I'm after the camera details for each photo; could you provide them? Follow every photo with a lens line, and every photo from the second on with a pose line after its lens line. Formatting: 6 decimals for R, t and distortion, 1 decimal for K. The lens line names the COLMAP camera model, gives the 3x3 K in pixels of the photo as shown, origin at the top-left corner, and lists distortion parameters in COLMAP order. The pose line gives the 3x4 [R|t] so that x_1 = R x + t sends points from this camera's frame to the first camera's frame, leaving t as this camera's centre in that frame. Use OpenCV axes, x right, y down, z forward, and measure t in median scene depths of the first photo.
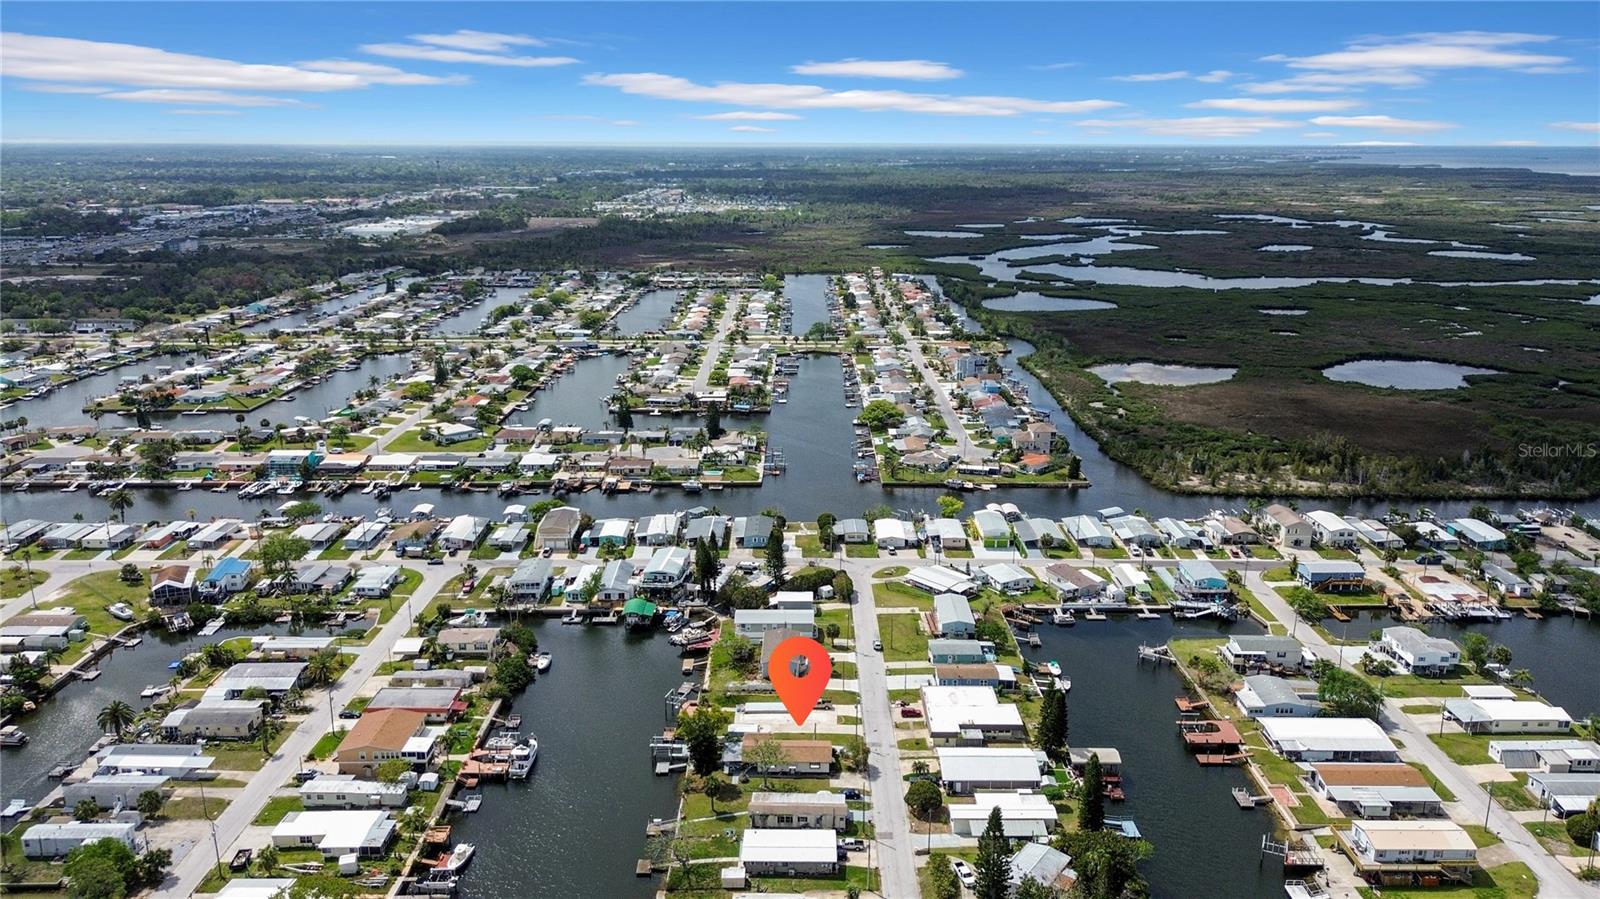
lens RADIAL K [[1172.2, 0, 794.7], [0, 1172.2, 414.8], [0, 0, 1]] dist [0.078854, -0.106025]
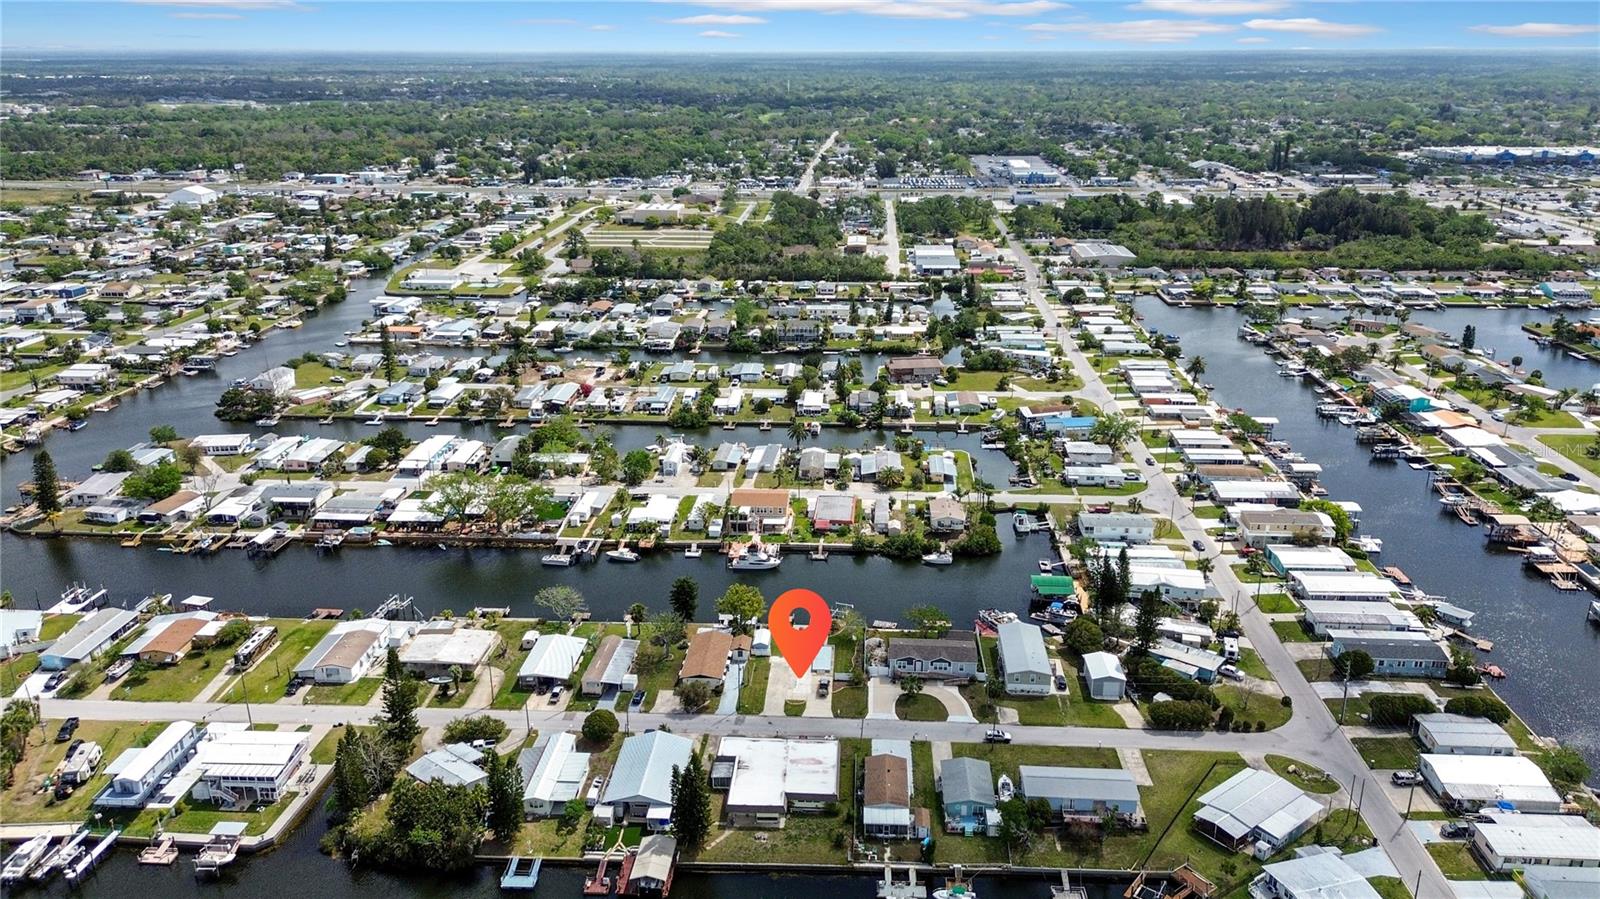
lens RADIAL K [[1171.3, 0, 800.0], [0, 1171.3, 449.5], [0, 0, 1]] dist [0.090807, -0.098353]
pose [[-0.057389, 0.320317, -0.945570, 0.638795], [-0.230980, 0.917174, 0.324716, -0.163144], [0.971264, 0.237043, 0.021352, 0.730032]]
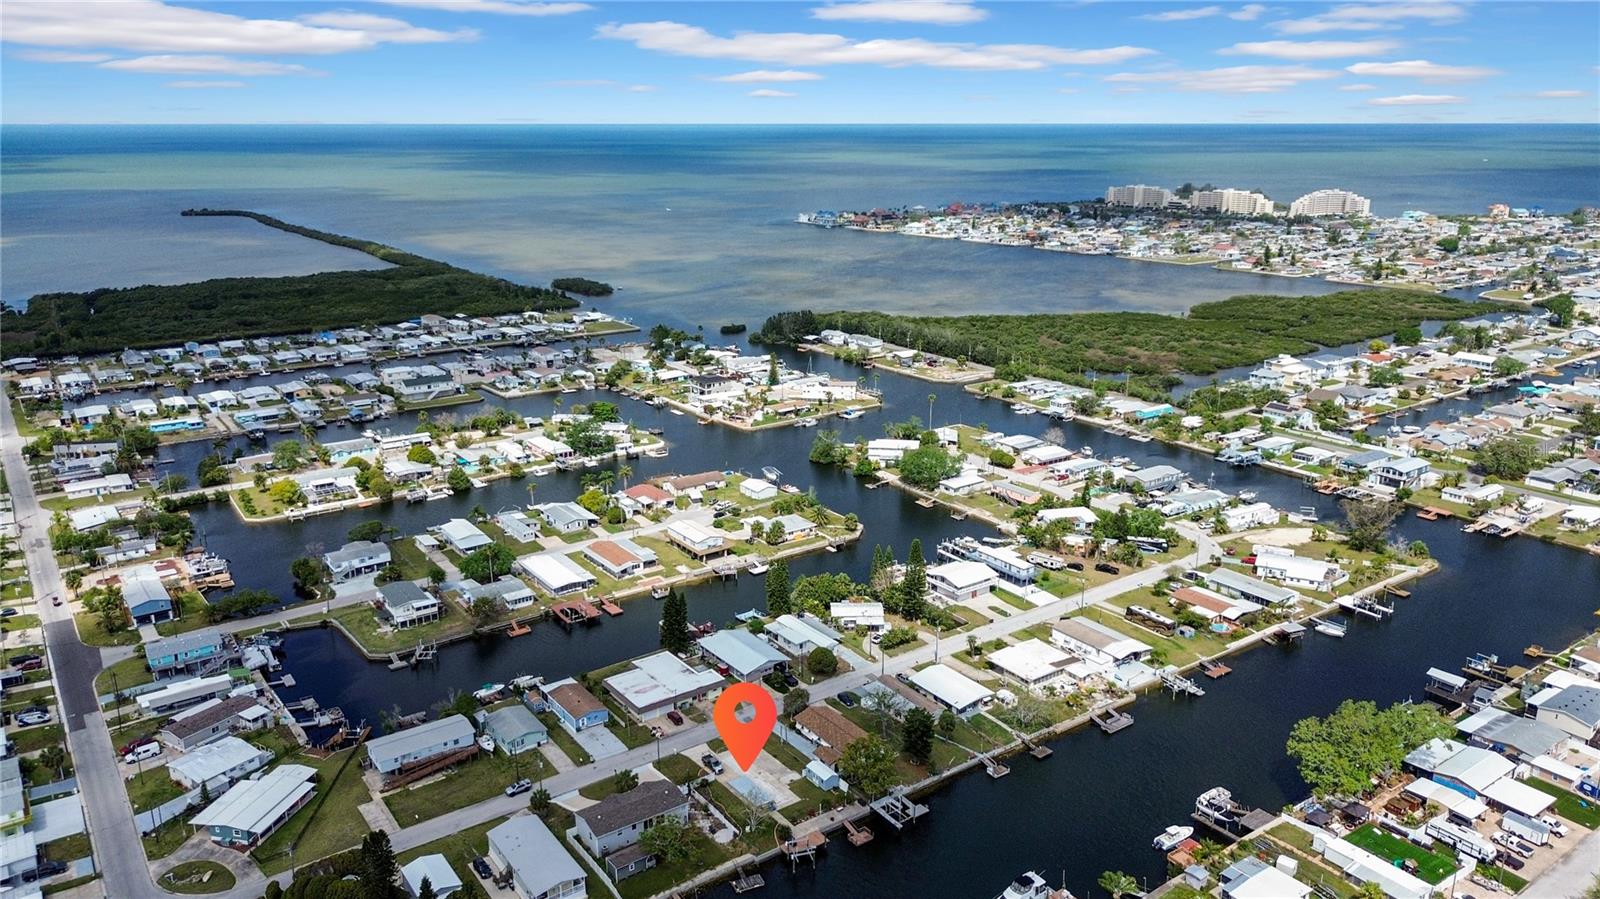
lens RADIAL K [[1125.5, 0, 803.6], [0, 1125.5, 480.7], [0, 0, 1]] dist [0.095492, -0.117751]
pose [[-0.584383, -0.243574, 0.774060, -0.476040], [0.189982, 0.886312, 0.422325, -0.214334], [-0.788926, 0.393857, -0.471671, 0.992896]]
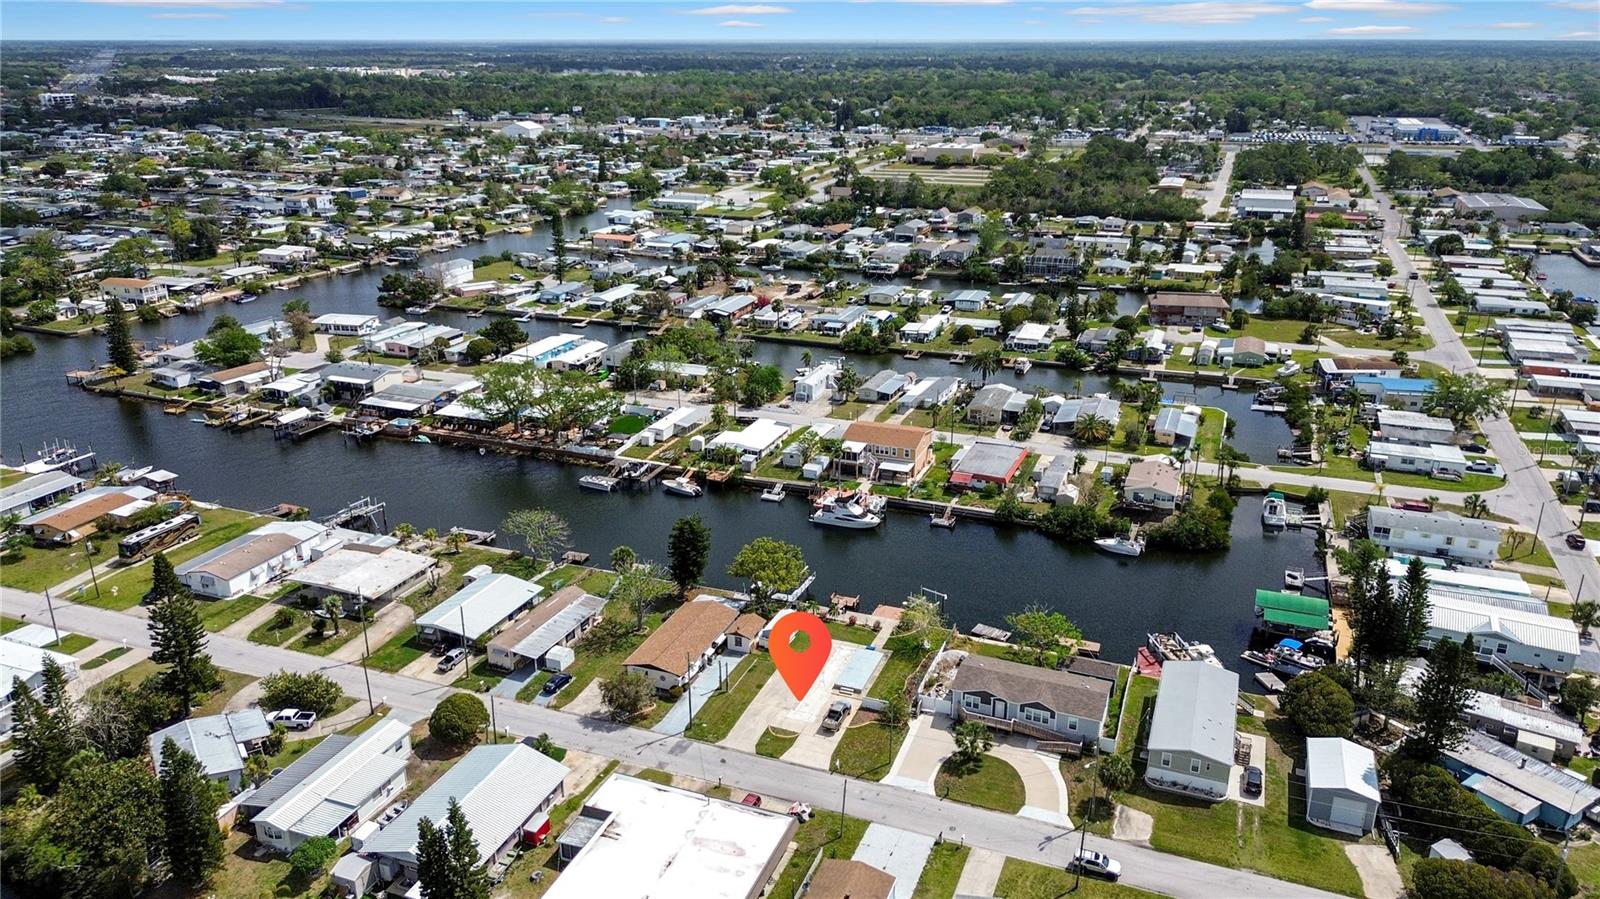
lens RADIAL K [[1138.5, 0, 800.0], [0, 1138.5, 449.5], [0, 0, 1]] dist [0.067931, -0.067108]
pose [[-0.358894, 0.311649, -0.879812, 0.360653], [-0.218276, 0.888450, 0.403748, -0.060483], [0.907497, 0.336945, -0.250834, 0.852932]]
